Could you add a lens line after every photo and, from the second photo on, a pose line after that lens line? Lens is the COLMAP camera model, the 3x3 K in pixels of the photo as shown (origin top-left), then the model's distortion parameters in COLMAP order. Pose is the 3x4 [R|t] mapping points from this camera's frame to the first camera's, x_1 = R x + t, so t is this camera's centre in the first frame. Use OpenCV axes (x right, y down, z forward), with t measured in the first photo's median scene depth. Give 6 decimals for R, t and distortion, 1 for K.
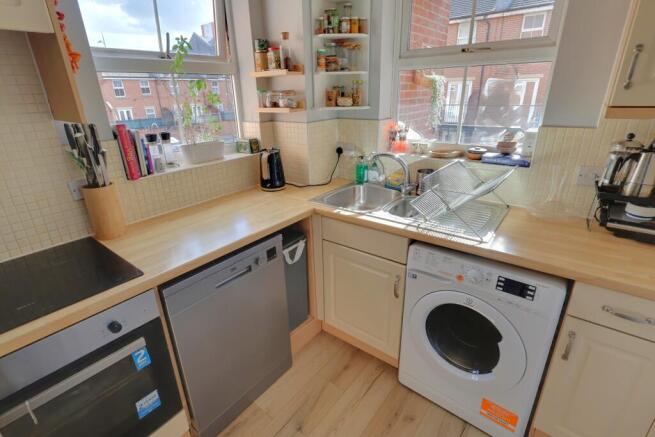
lens RADIAL K [[316.8, 0, 326.6], [0, 316.8, 216.4], [0, 0, 1]] dist [0.000257, 0.000064]
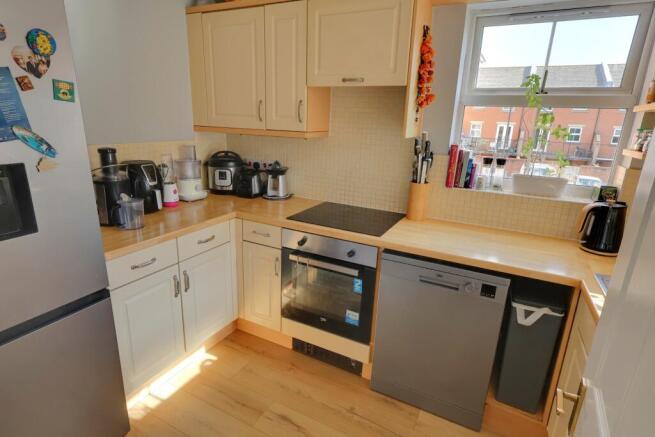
lens RADIAL K [[335.5, 0, 327.2], [0, 335.5, 216.2], [0, 0, 1]] dist [-0.004892, -0.002651]
pose [[0.184028, 0.297656, -0.936768, 0.563680], [-0.395940, 0.894751, 0.206523, -0.090222], [0.899647, 0.332898, 0.282513, 0.203120]]
